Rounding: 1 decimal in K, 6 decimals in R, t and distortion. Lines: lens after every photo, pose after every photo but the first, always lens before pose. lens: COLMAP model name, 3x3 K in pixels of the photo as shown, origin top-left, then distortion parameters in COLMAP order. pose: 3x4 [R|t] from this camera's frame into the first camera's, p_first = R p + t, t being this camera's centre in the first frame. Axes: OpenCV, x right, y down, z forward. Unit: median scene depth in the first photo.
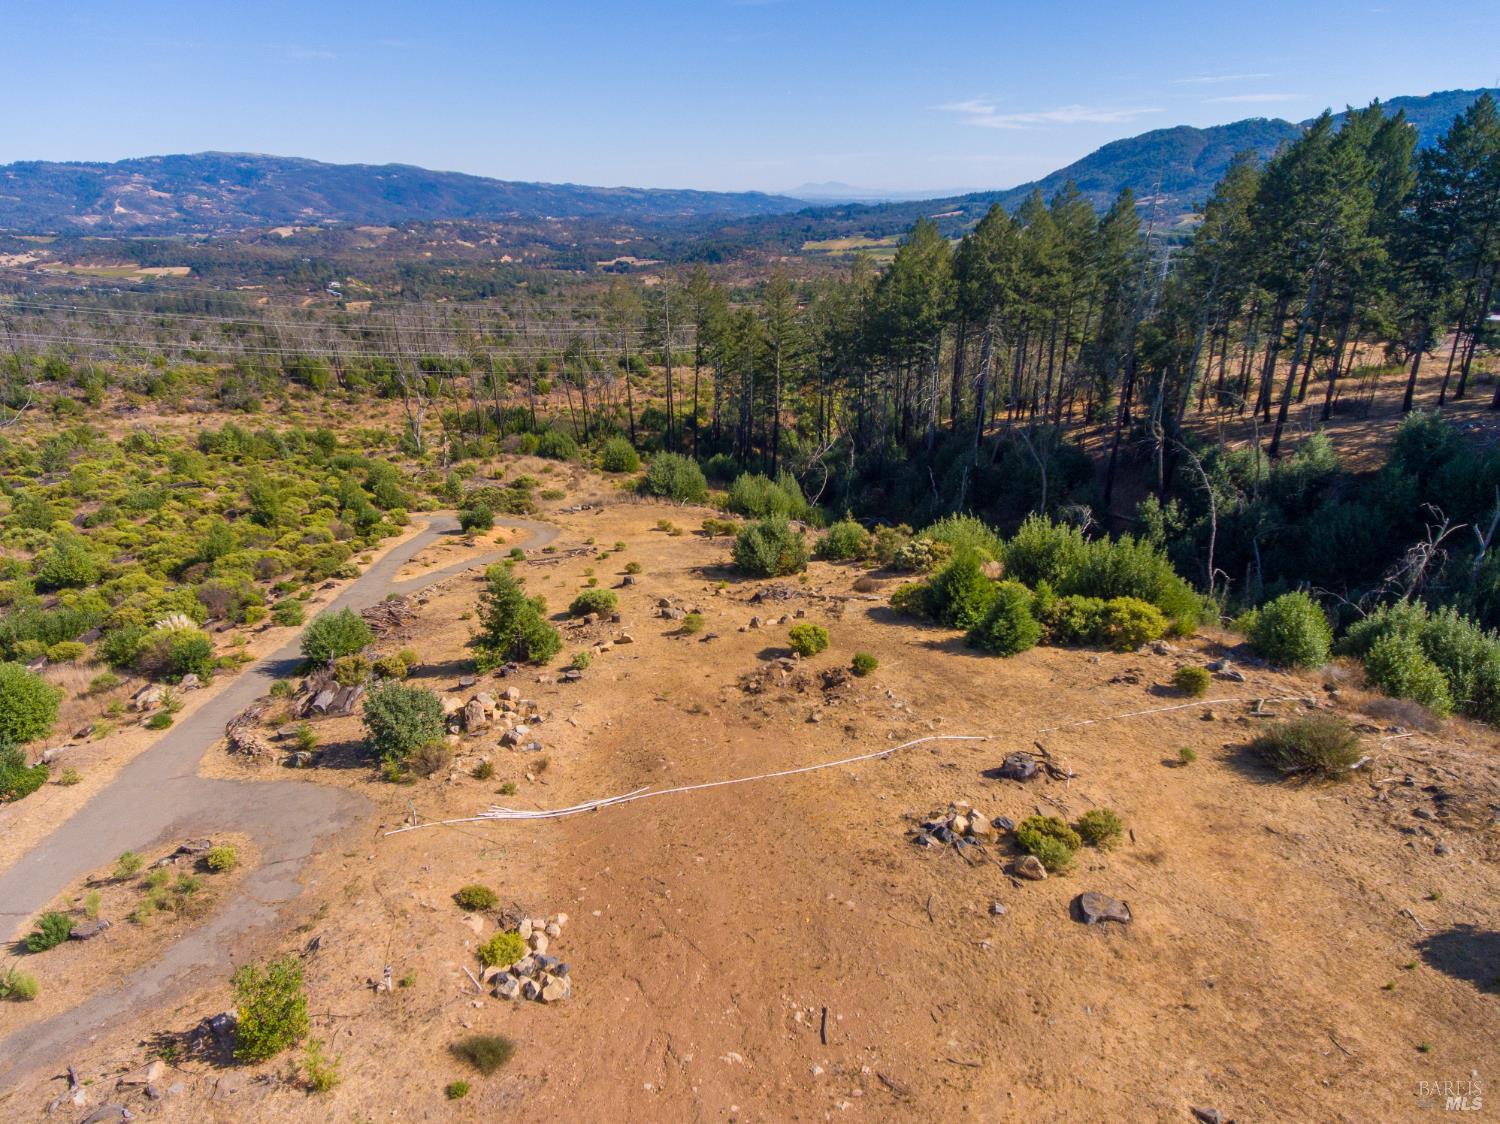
lens RADIAL K [[881.5, 0, 732.8], [0, 881.5, 568.5], [0, 0, 1]] dist [-0.005960, 0.001832]
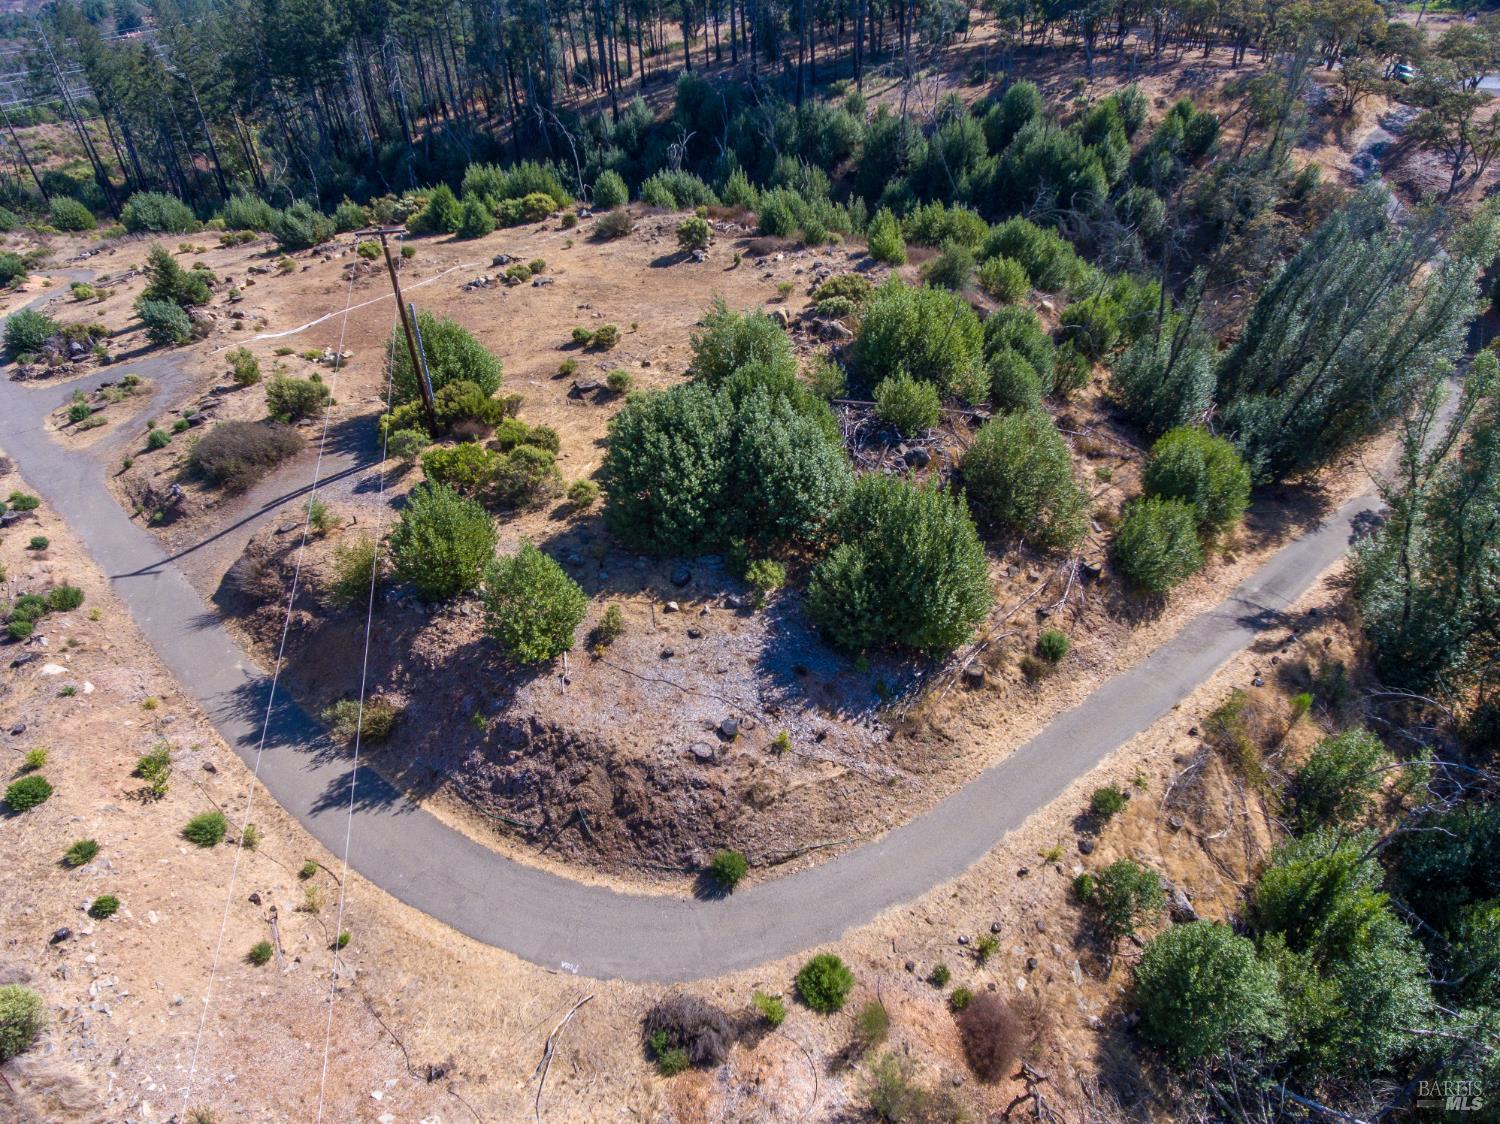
lens RADIAL K [[881.5, 0, 732.8], [0, 881.5, 568.5], [0, 0, 1]] dist [-0.005960, 0.001832]
pose [[0.808543, -0.372012, 0.455923, -0.132119], [0.232420, 0.913702, 0.333361, 0.089217], [-0.540592, -0.163571, 0.825230, -0.334260]]
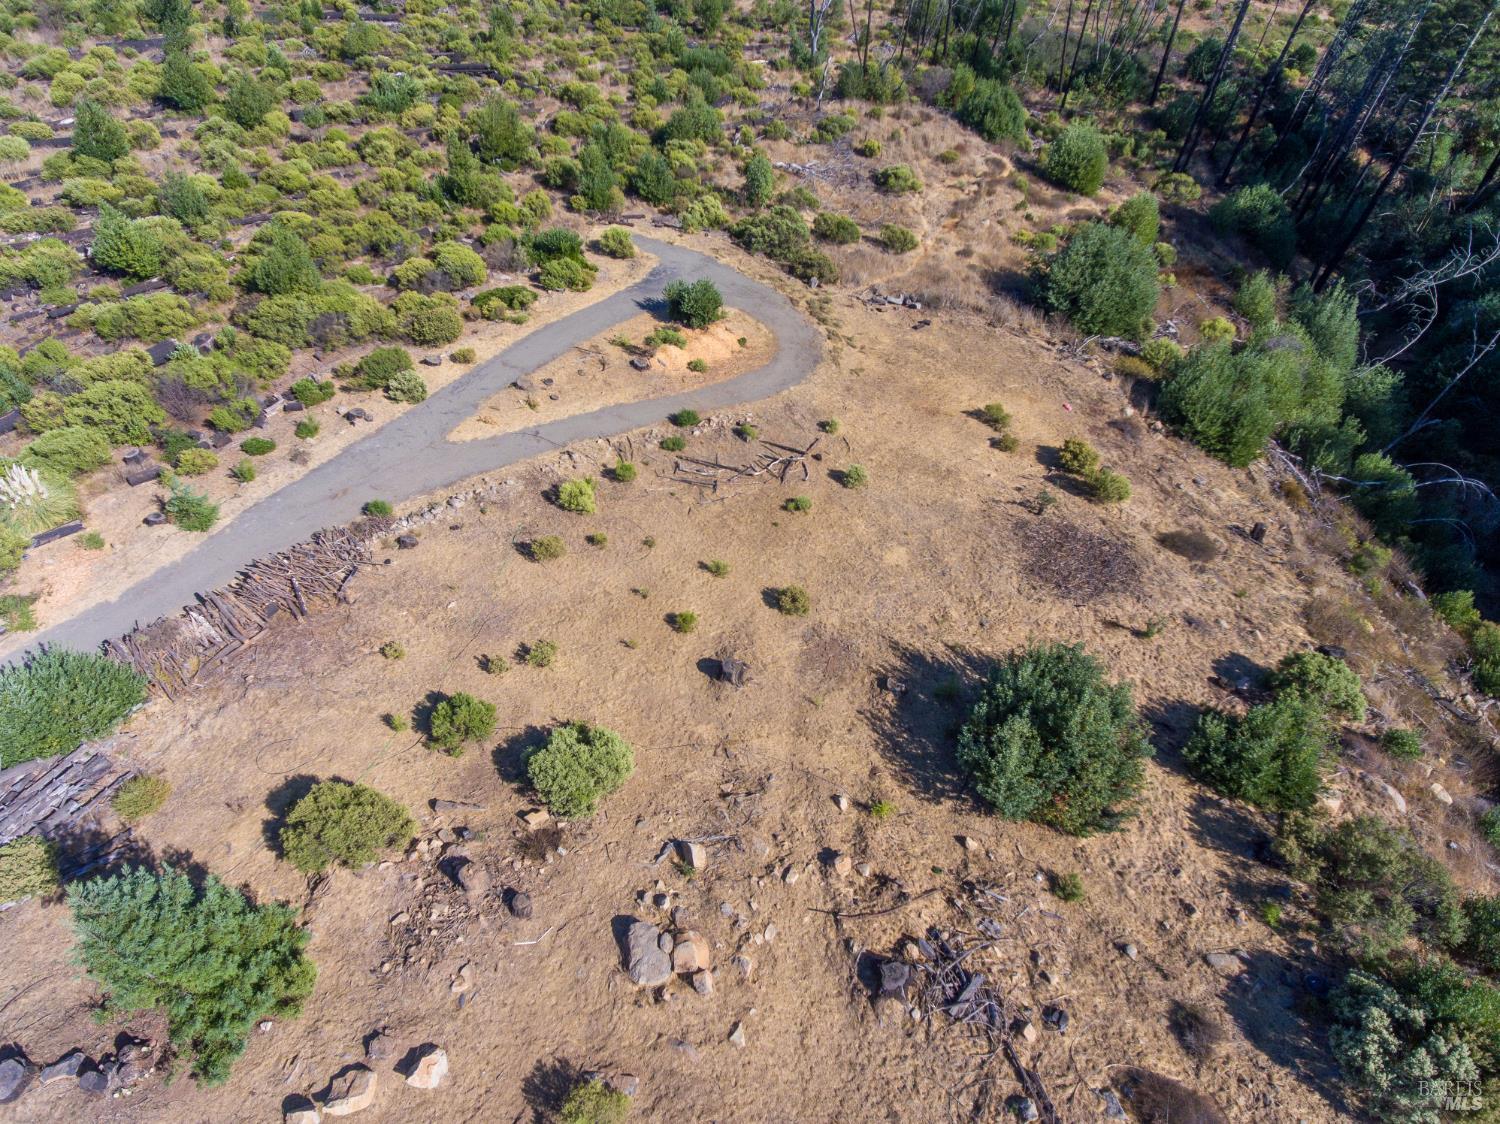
lens RADIAL K [[881.5, 0, 732.8], [0, 881.5, 568.5], [0, 0, 1]] dist [-0.005960, 0.001832]
pose [[0.824648, 0.442291, -0.352611, 0.015014], [-0.237860, 0.836732, 0.493257, -0.141527], [0.513204, -0.322891, 0.795212, 0.329583]]
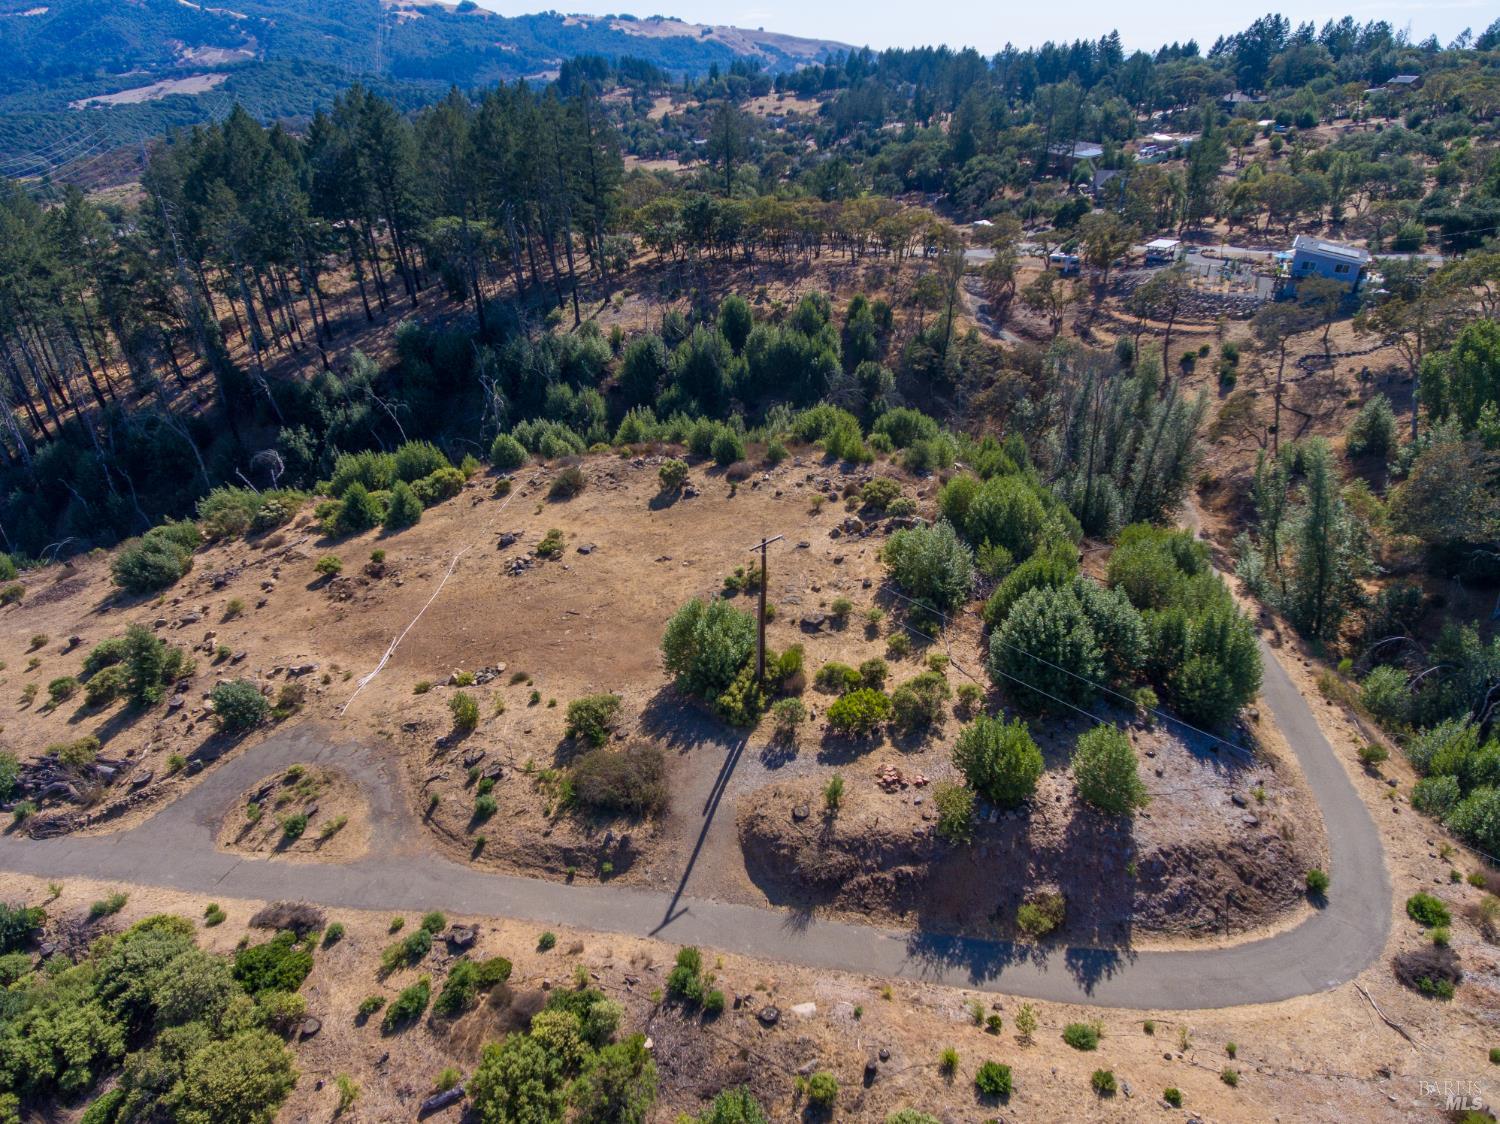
lens RADIAL K [[881.5, 0, 732.8], [0, 881.5, 568.5], [0, 0, 1]] dist [-0.005960, 0.001832]
pose [[0.366478, -0.463912, 0.806523, -0.354181], [0.376984, 0.866528, 0.327128, -0.061538], [-0.850634, 0.184161, 0.492450, -0.156983]]
